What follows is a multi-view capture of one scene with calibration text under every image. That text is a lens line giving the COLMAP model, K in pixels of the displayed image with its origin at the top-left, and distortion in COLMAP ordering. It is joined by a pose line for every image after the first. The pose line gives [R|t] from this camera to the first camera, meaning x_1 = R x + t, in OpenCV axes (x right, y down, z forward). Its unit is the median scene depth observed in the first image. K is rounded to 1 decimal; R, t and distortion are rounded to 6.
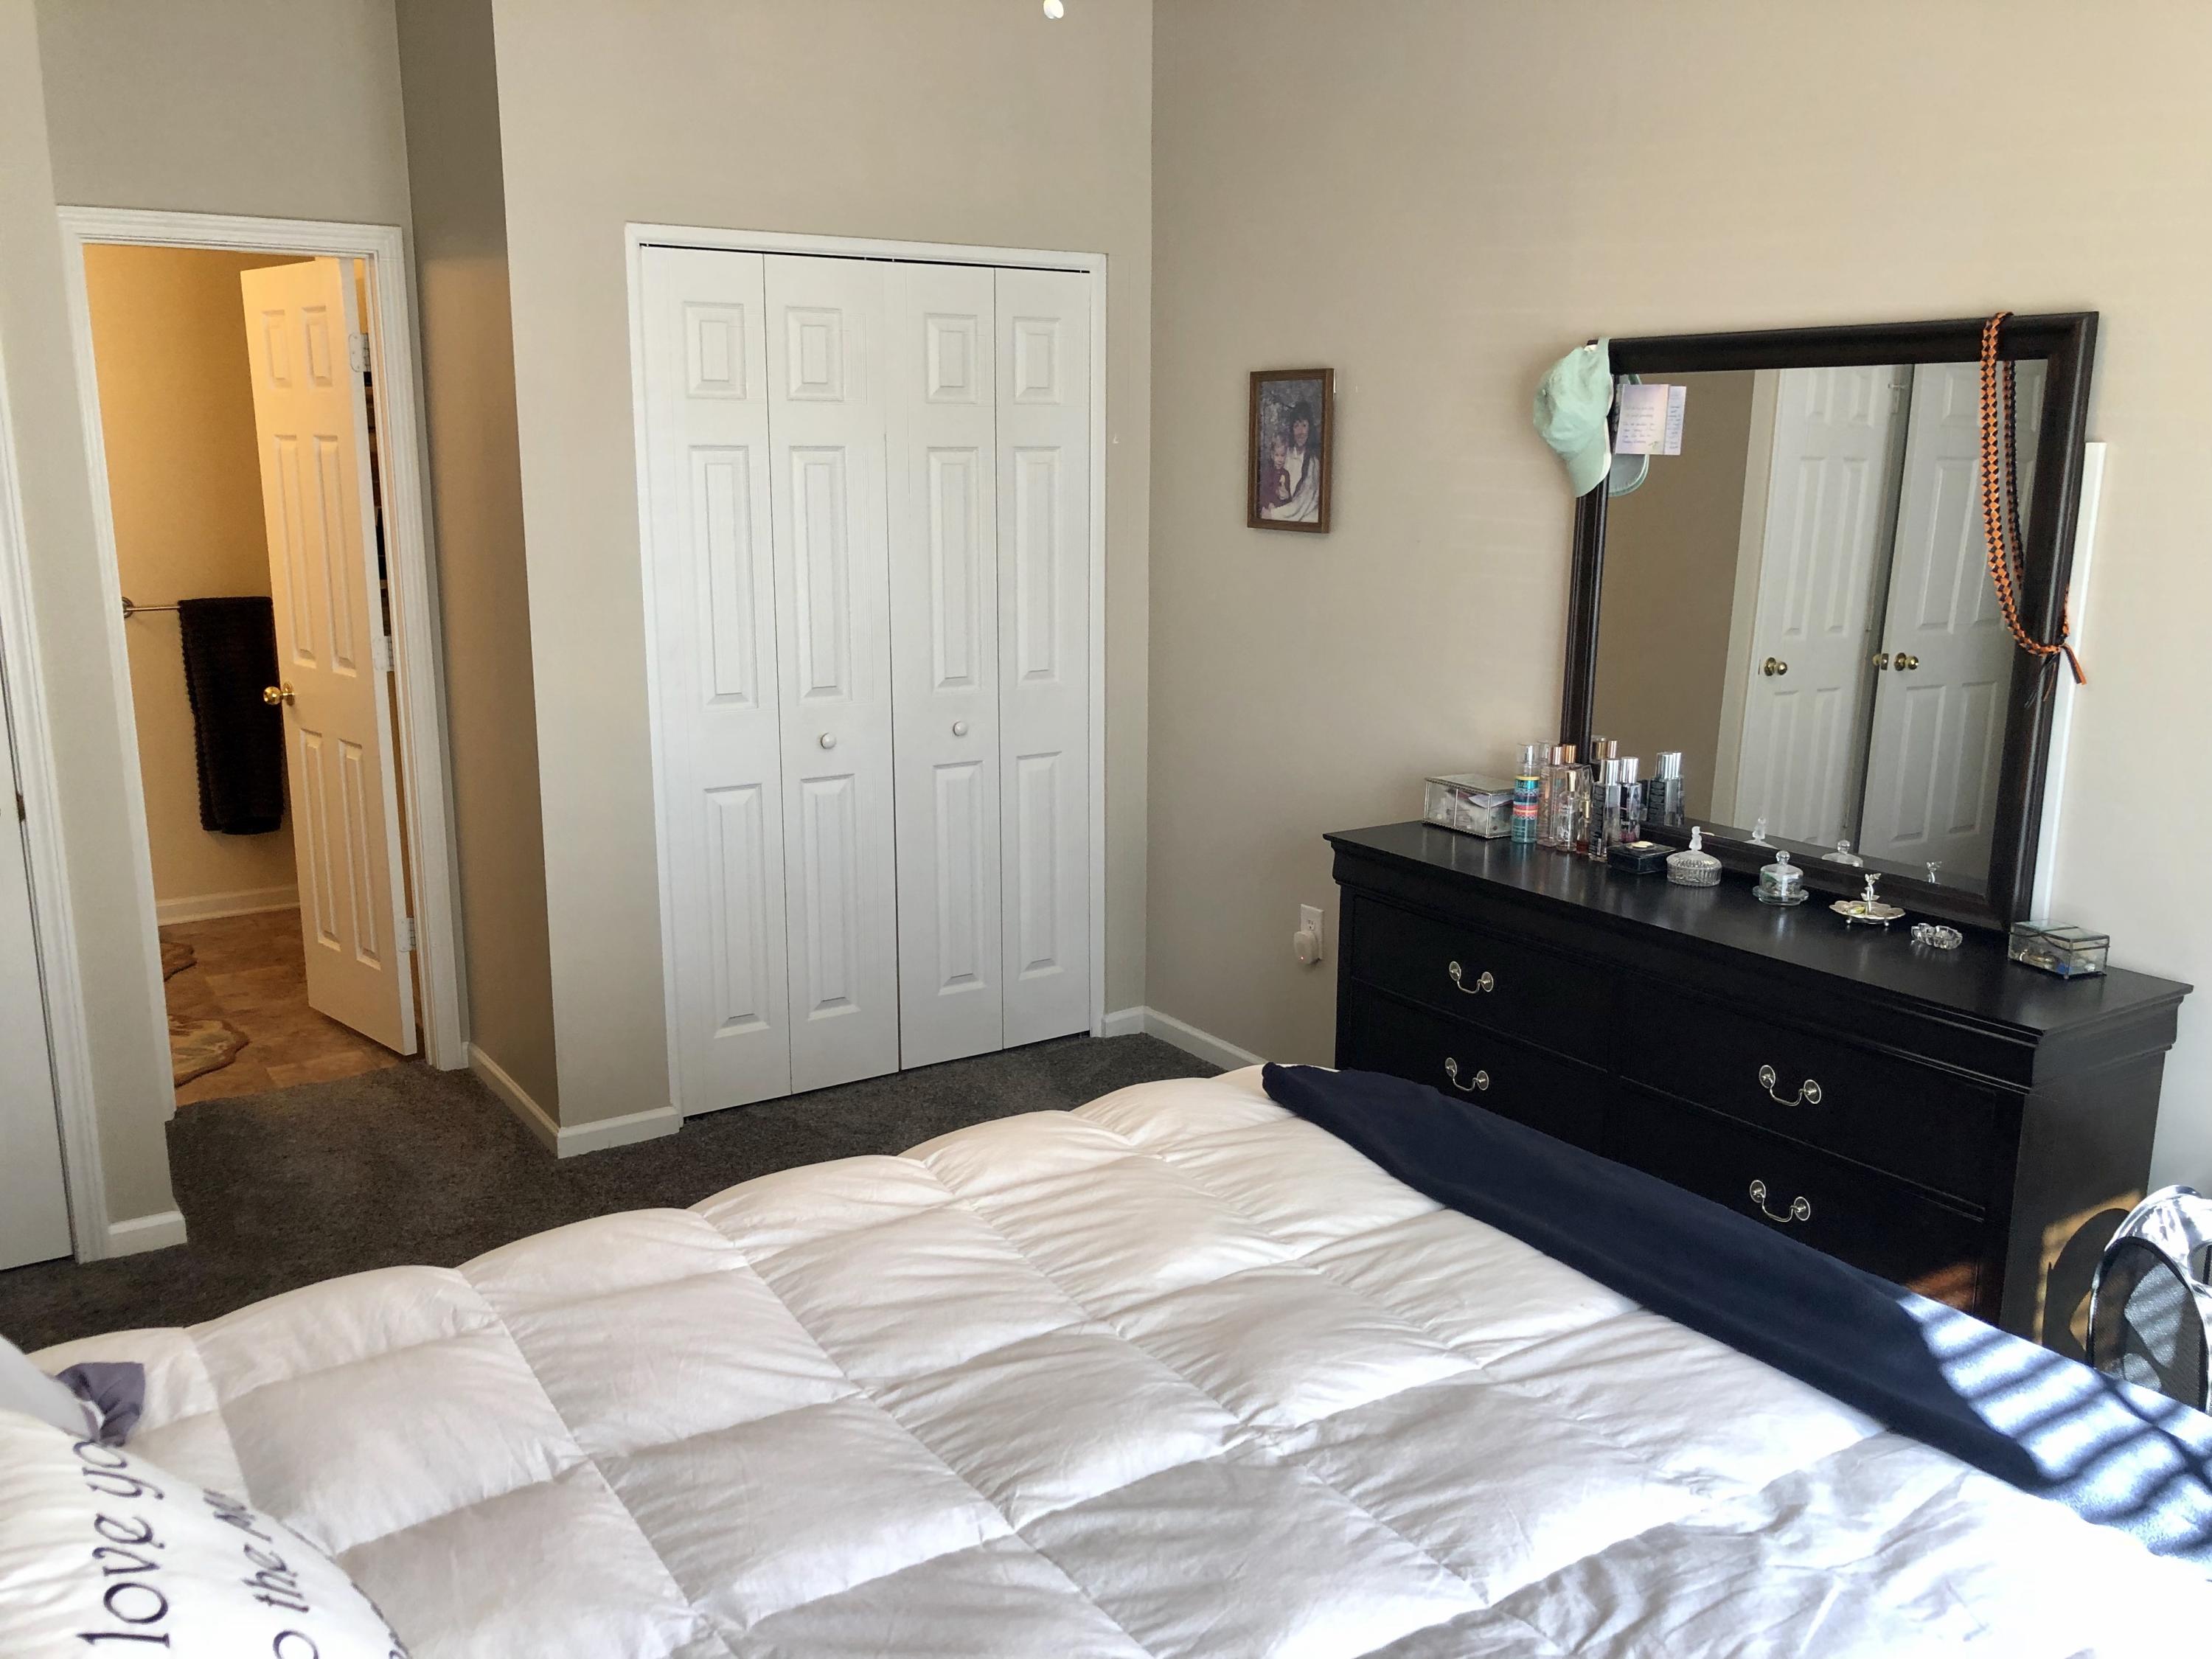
lens RADIAL K [[1815.2, 0, 1068.6], [0, 1815.2, 874.6], [0, 0, 1]] dist [0.035638, -0.027851]
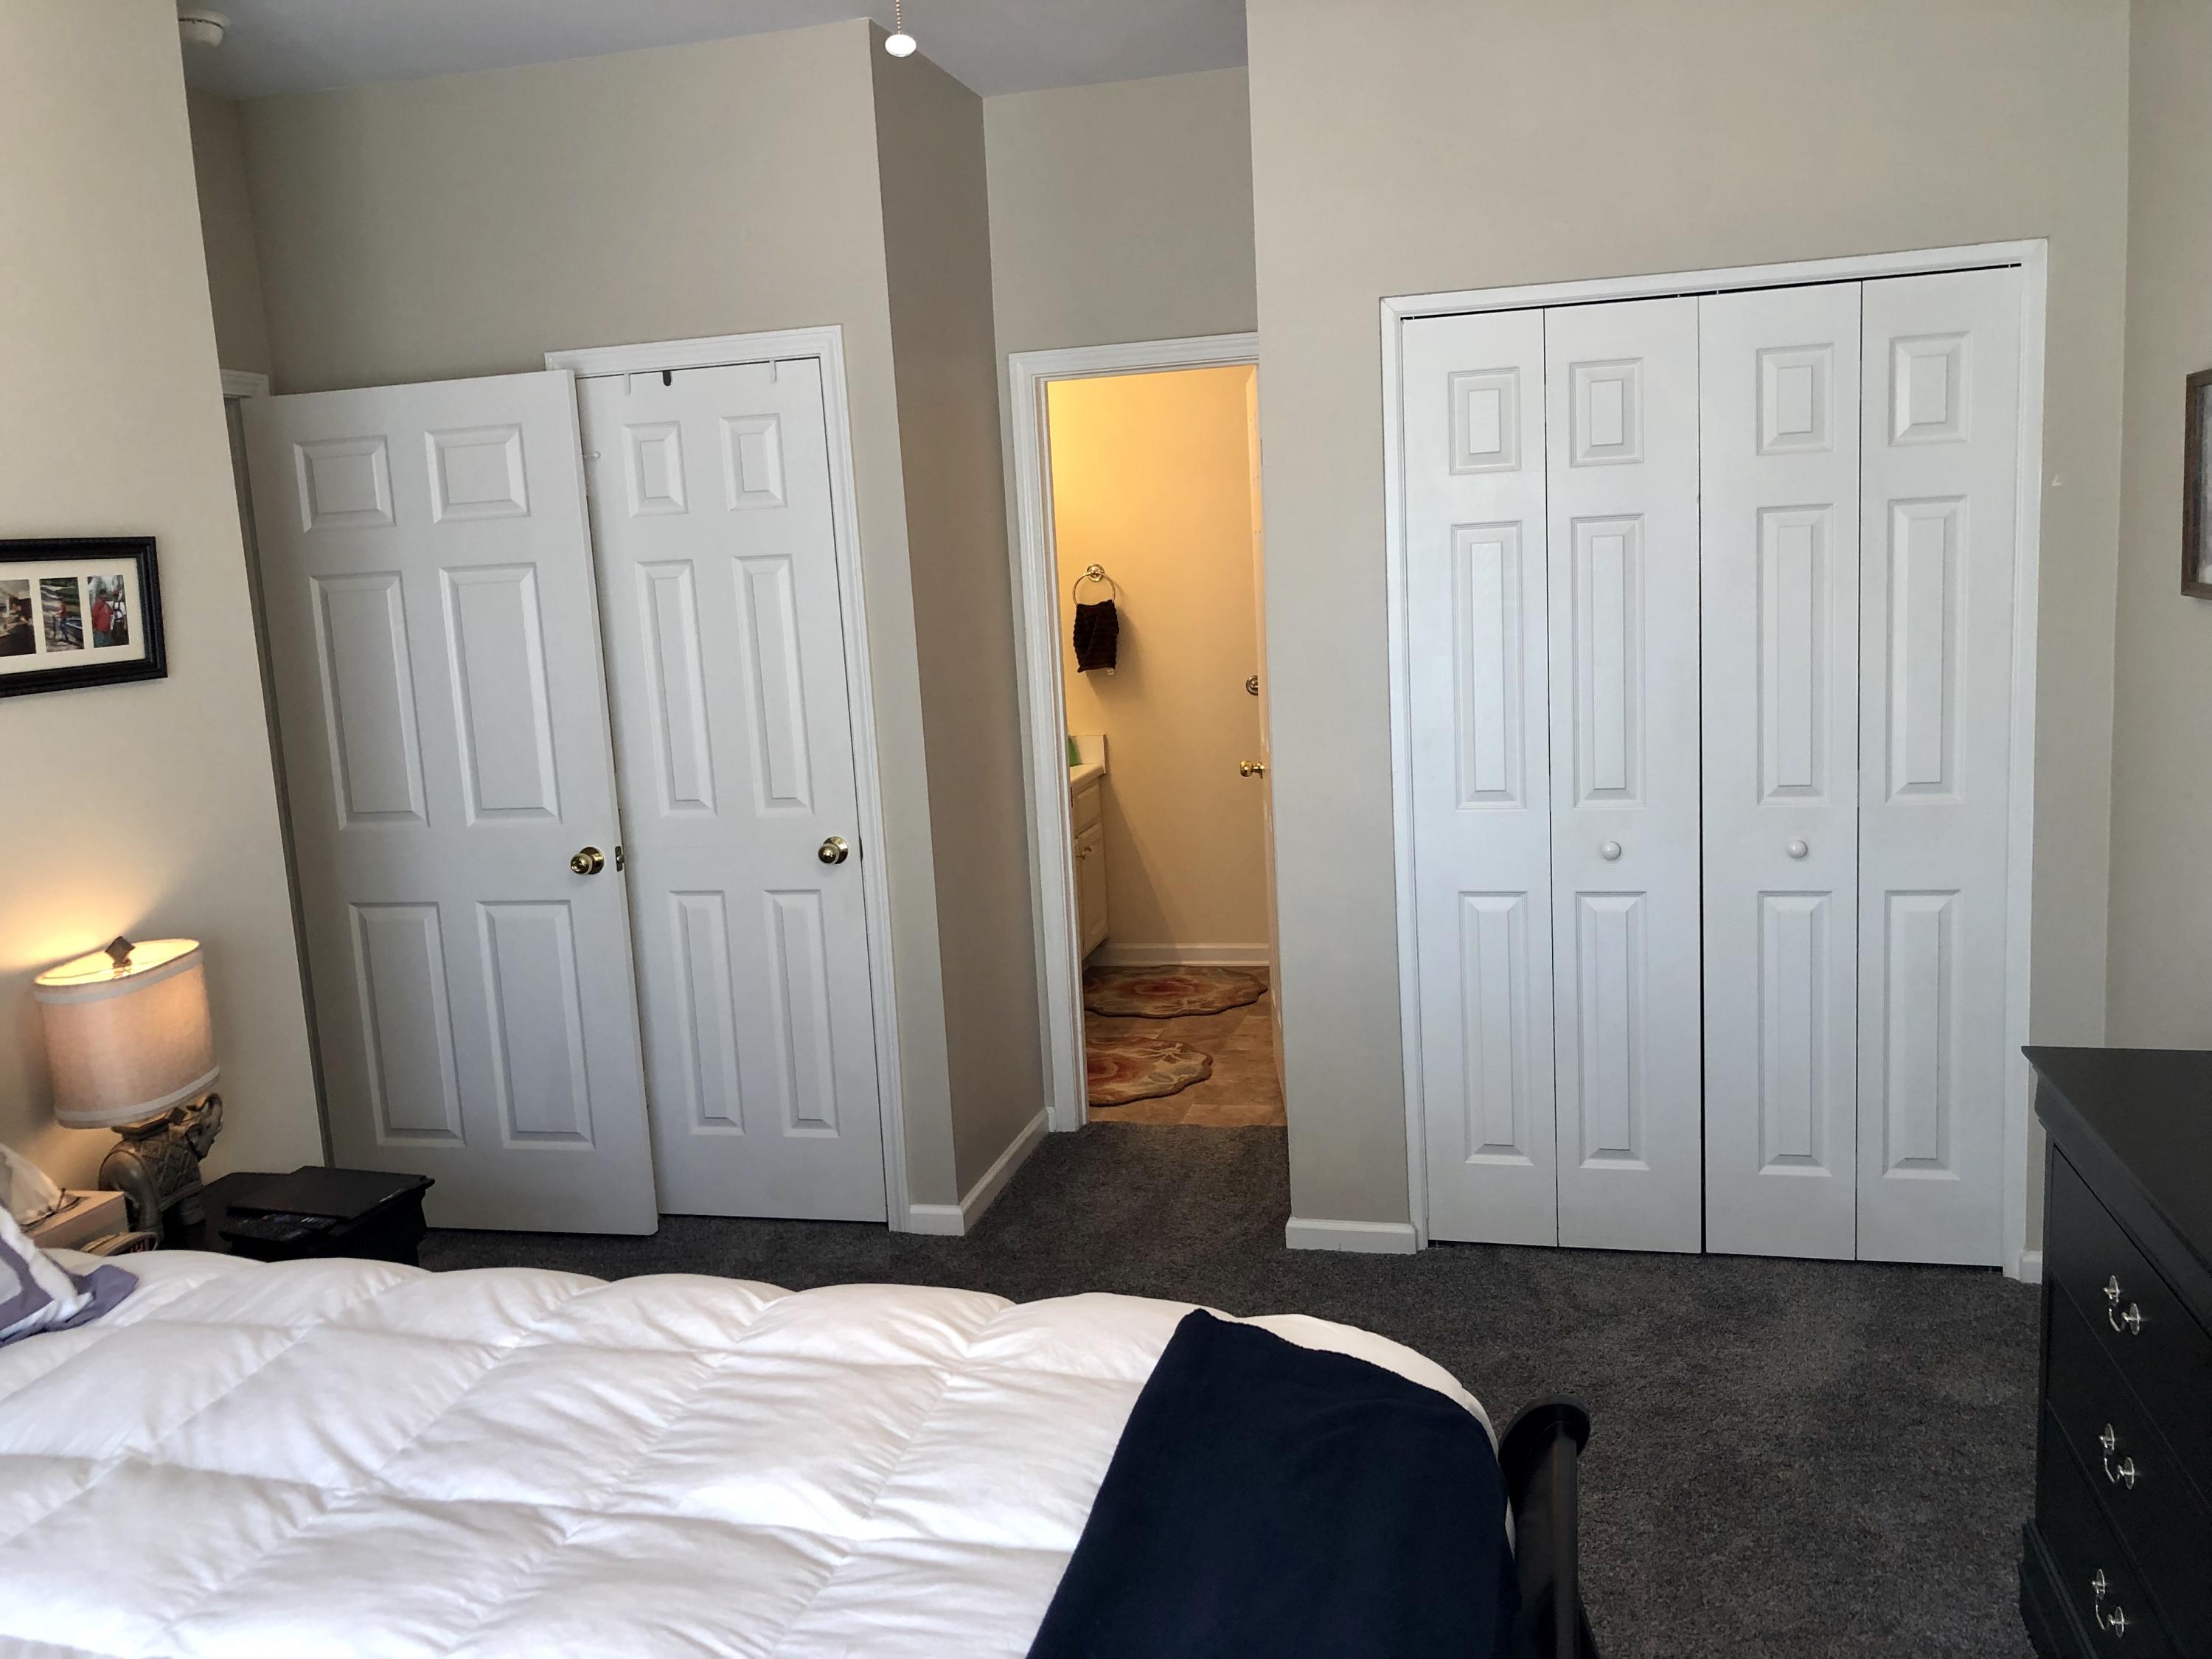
lens RADIAL K [[1815.2, 0, 1044.3], [0, 1815.2, 838.0], [0, 0, 1]] dist [0.035638, -0.027851]
pose [[0.661800, 0.080940, -0.745298, 0.364551], [-0.120076, 0.992764, 0.001192, -0.052213], [0.740002, 0.088704, 0.666730, 0.237786]]
